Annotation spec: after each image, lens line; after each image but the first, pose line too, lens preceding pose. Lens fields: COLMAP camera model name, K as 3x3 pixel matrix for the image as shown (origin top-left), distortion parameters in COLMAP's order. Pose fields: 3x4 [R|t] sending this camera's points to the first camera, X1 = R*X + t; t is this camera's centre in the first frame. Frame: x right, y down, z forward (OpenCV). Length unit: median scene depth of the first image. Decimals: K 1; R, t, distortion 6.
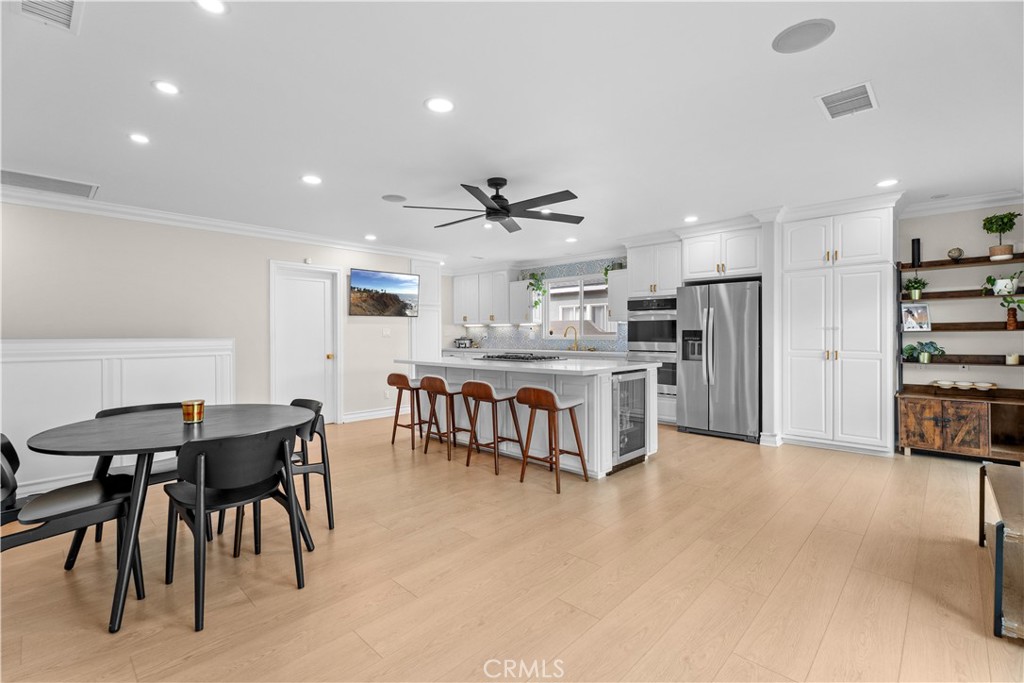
lens RADIAL K [[459.5, 0, 508.8], [0, 459.5, 336.2], [0, 0, 1]] dist [0.000970, 0.000287]
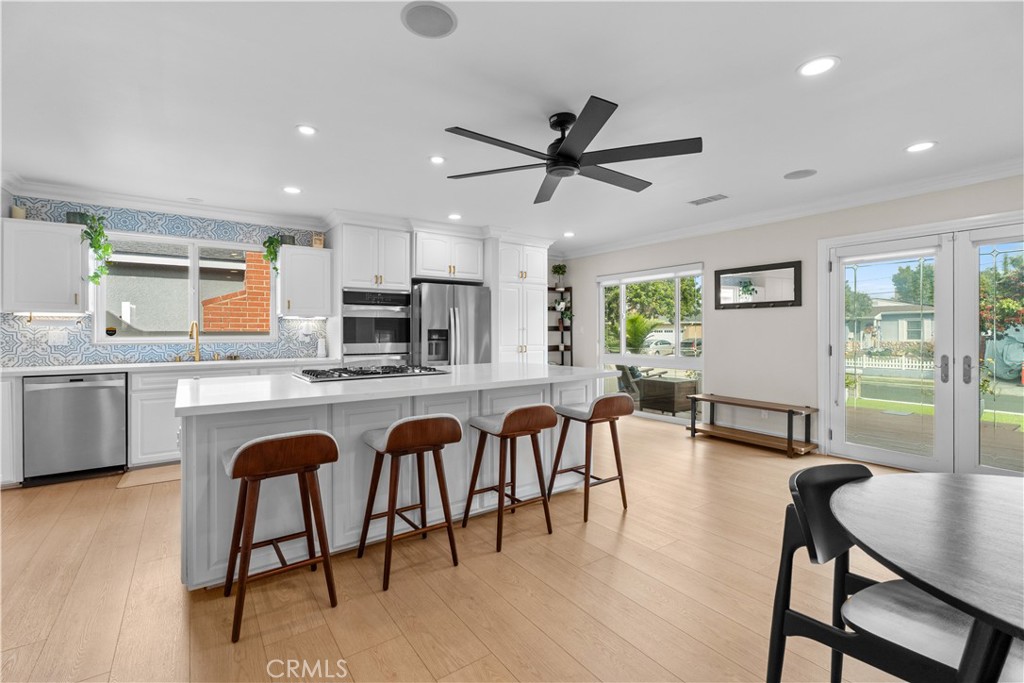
lens RADIAL K [[459.5, 0, 510.3], [0, 459.5, 336.6], [0, 0, 1]] dist [0.000970, 0.000287]
pose [[0.189987, -0.008992, 0.981745, -0.473604], [0.006546, 0.999947, 0.007892, -0.004036], [-0.981765, 0.004927, 0.190036, 0.601856]]
